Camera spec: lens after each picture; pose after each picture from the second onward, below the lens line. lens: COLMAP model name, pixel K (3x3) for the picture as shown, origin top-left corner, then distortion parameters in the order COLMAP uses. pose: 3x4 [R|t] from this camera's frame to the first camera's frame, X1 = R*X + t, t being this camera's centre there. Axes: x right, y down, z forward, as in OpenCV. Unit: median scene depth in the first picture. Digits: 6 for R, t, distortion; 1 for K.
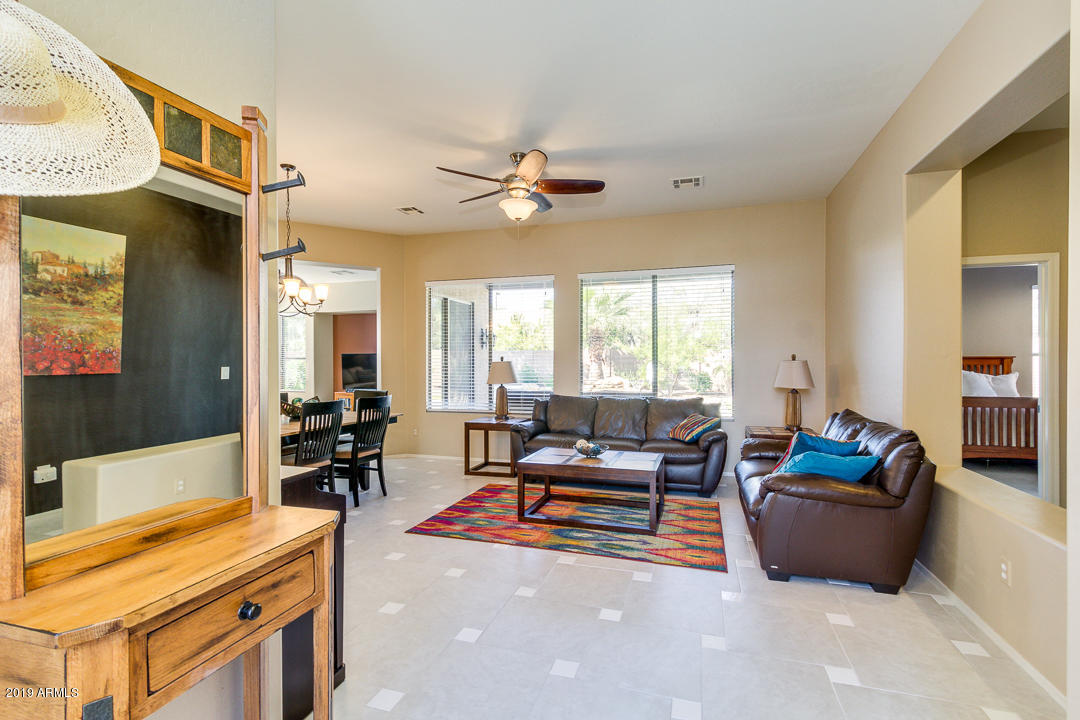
lens RADIAL K [[496.0, 0, 549.0], [0, 496.0, 357.6], [0, 0, 1]] dist [0.003269, -0.001933]
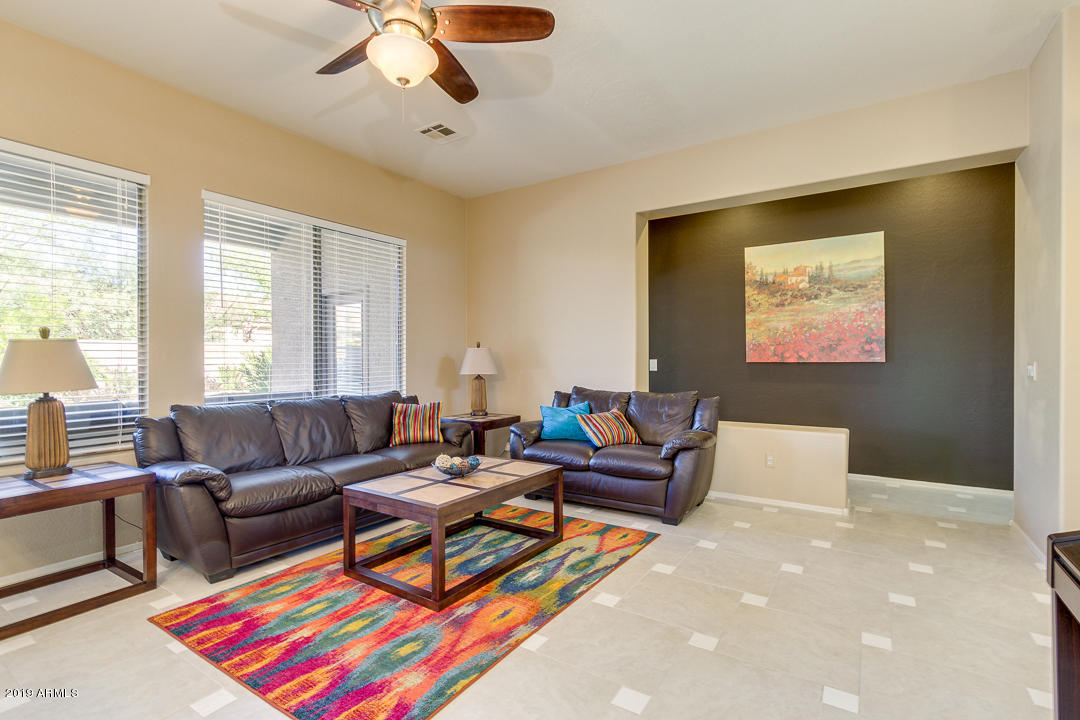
lens RADIAL K [[496.0, 0, 544.2], [0, 496.0, 364.1], [0, 0, 1]] dist [0.003269, -0.001933]
pose [[0.272921, -0.009549, 0.961989, -0.556269], [-0.002723, 0.999939, 0.010699, 0.033680], [-0.962033, -0.005539, 0.272879, 0.695030]]
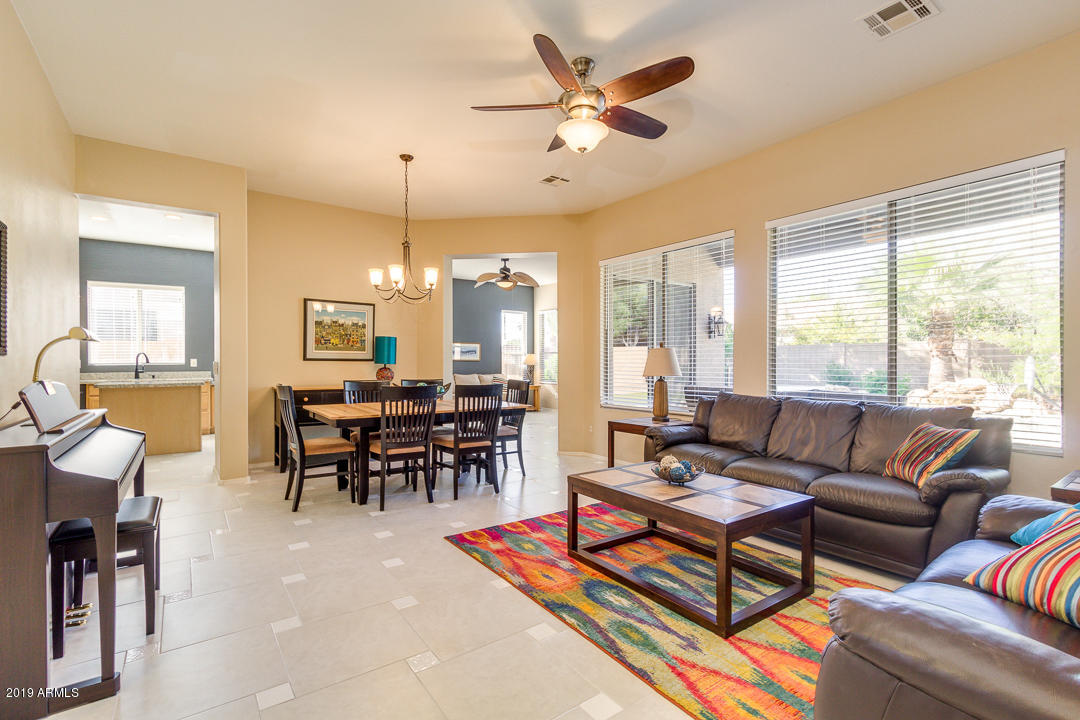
lens RADIAL K [[496.0, 0, 547.8], [0, 496.0, 362.2], [0, 0, 1]] dist [0.003269, -0.001933]
pose [[0.801072, 0.001059, -0.598567, 0.342453], [0.003935, 0.999967, 0.007037, 0.034227], [0.598555, -0.007992, 0.801042, 0.373802]]
